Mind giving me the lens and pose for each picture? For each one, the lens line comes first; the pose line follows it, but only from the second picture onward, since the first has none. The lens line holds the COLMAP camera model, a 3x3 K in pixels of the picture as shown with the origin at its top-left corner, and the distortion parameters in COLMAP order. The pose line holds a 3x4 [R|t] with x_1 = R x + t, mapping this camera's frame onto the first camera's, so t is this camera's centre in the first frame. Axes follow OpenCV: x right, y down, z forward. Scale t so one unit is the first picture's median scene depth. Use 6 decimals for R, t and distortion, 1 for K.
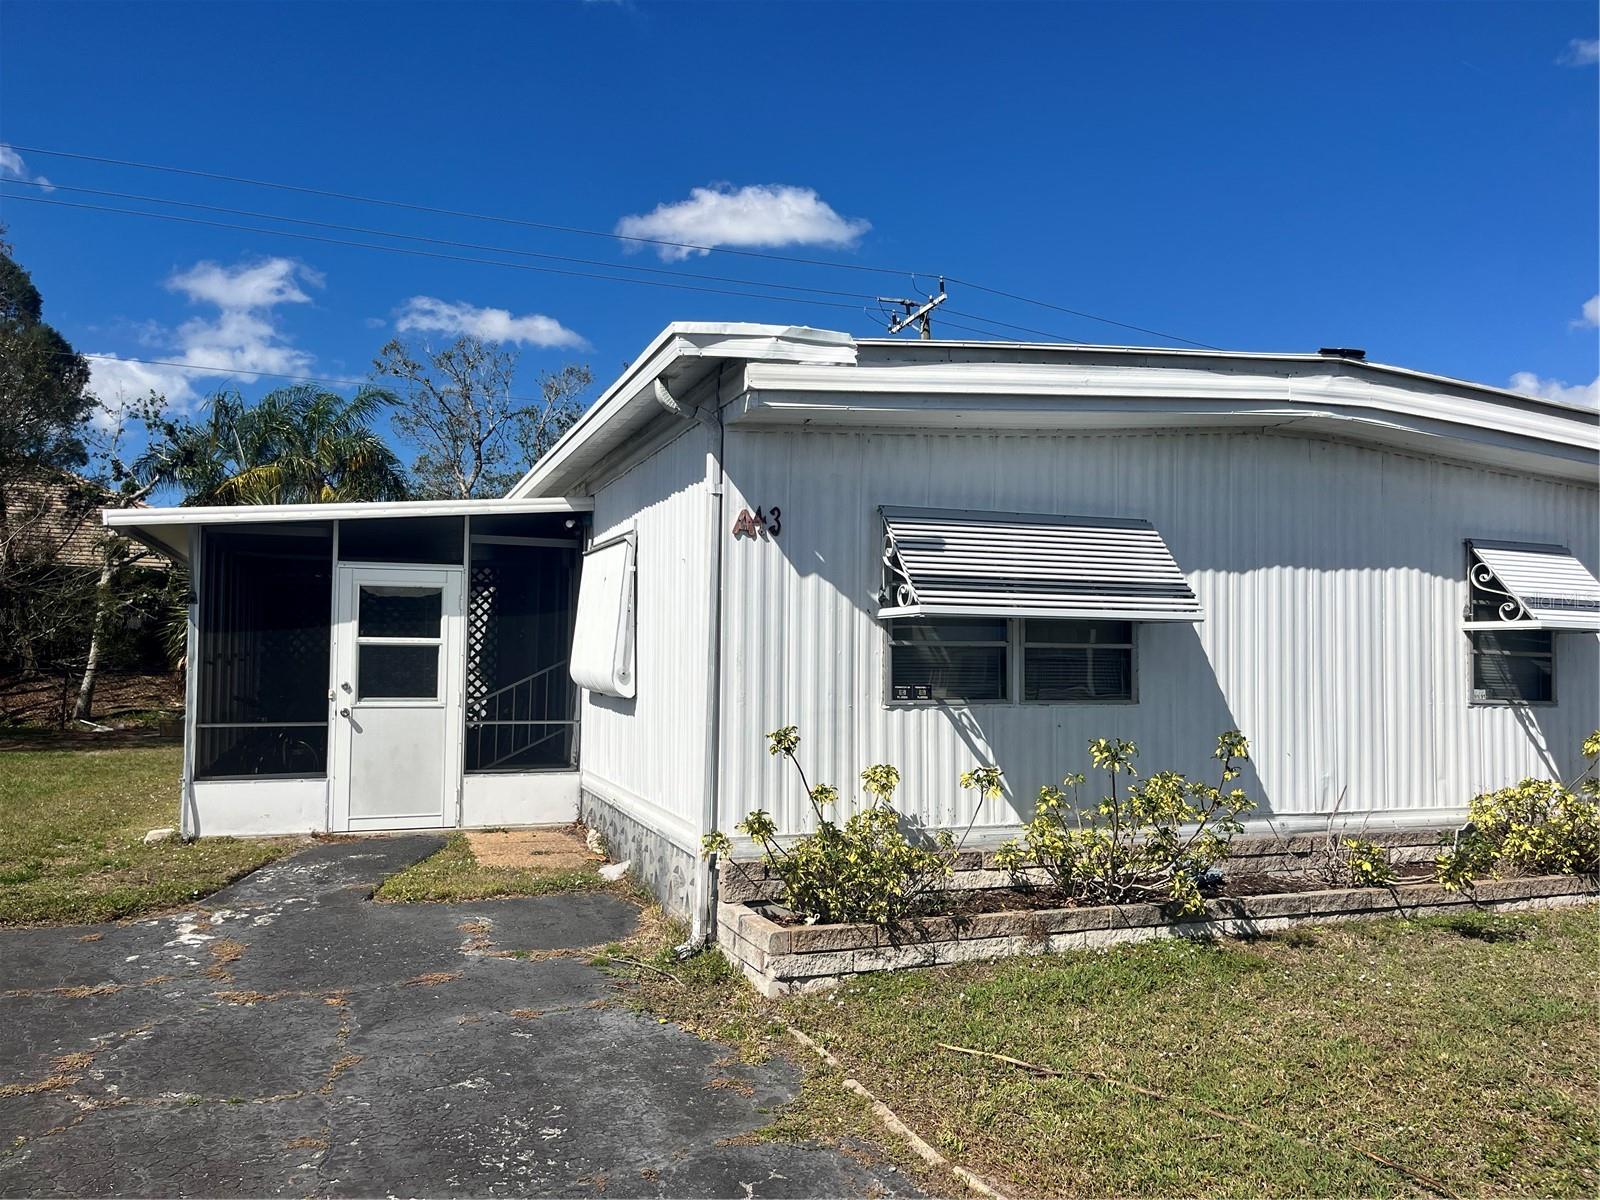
lens RADIAL K [[1219.4, 0, 792.7], [0, 1219.4, 611.8], [0, 0, 1]] dist [0.061976, -0.081478]
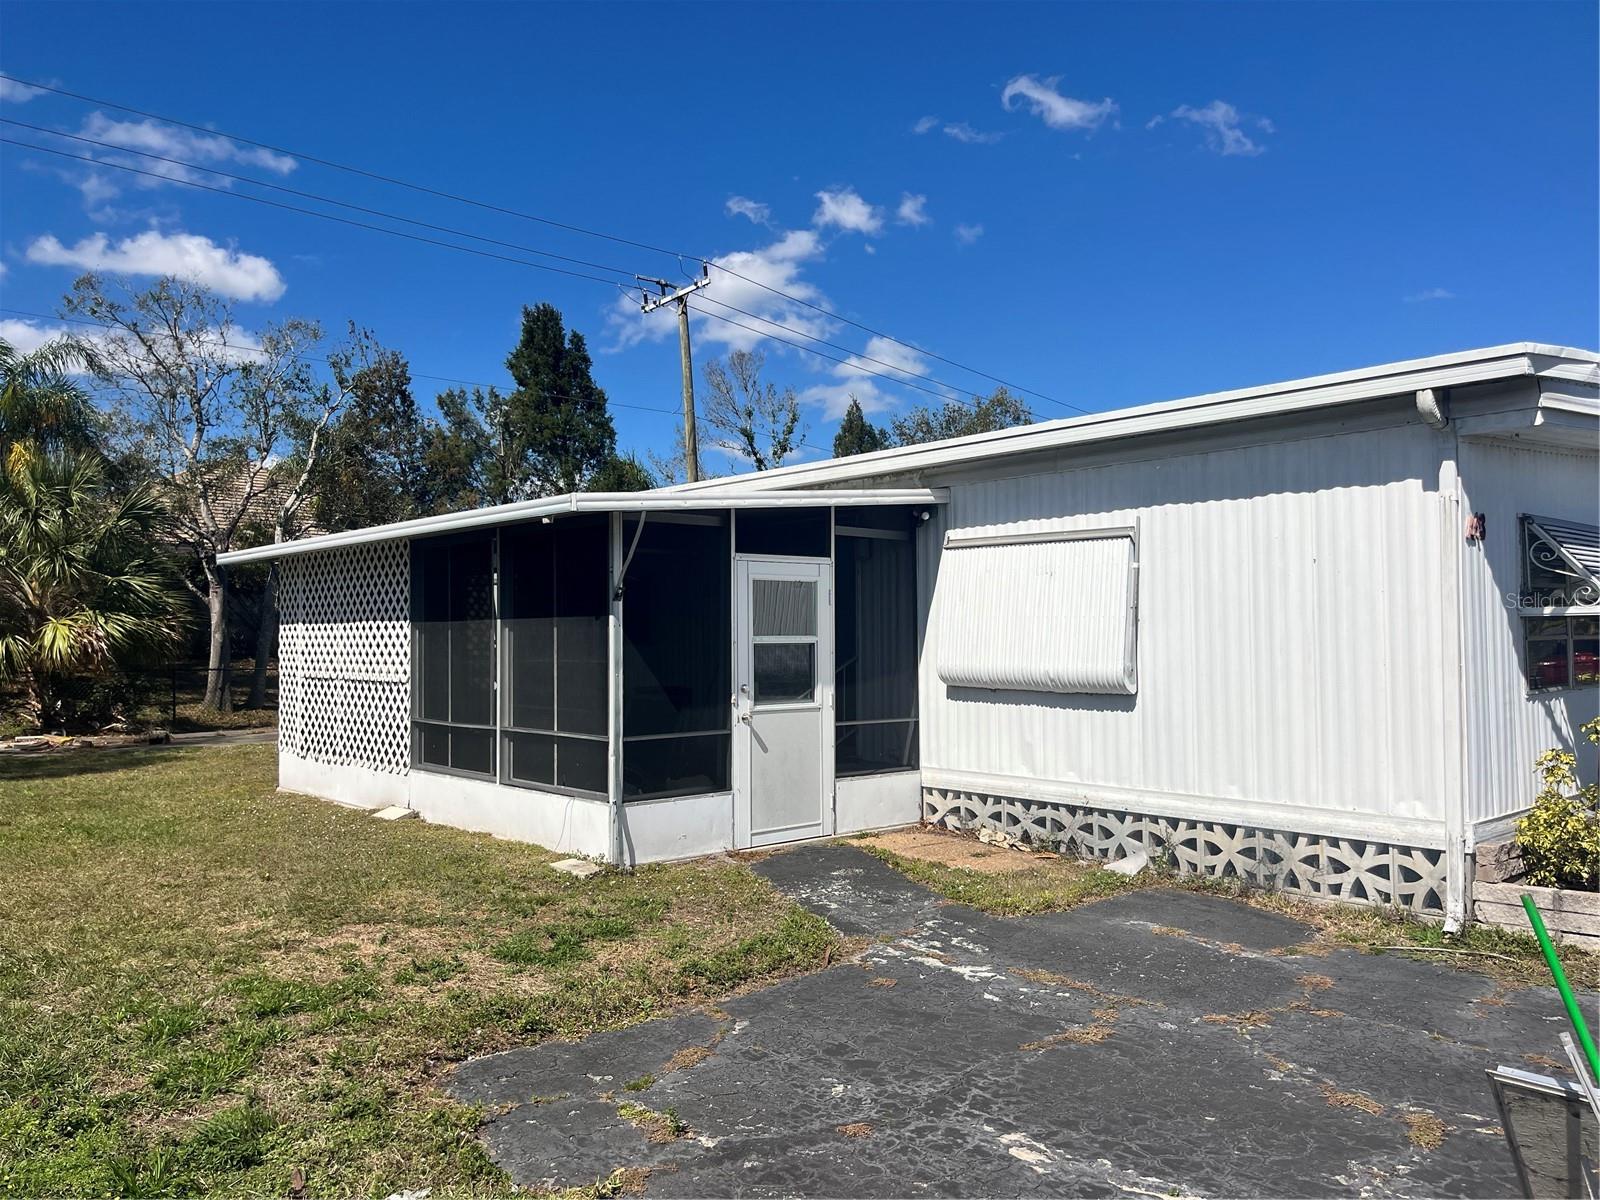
lens RADIAL K [[1219.4, 0, 792.7], [0, 1219.4, 611.8], [0, 0, 1]] dist [0.061976, -0.081478]
pose [[0.931820, -0.007360, 0.362845, -0.658875], [0.001329, 0.999857, 0.016866, -0.013064], [-0.362917, -0.015234, 0.931697, 0.140045]]
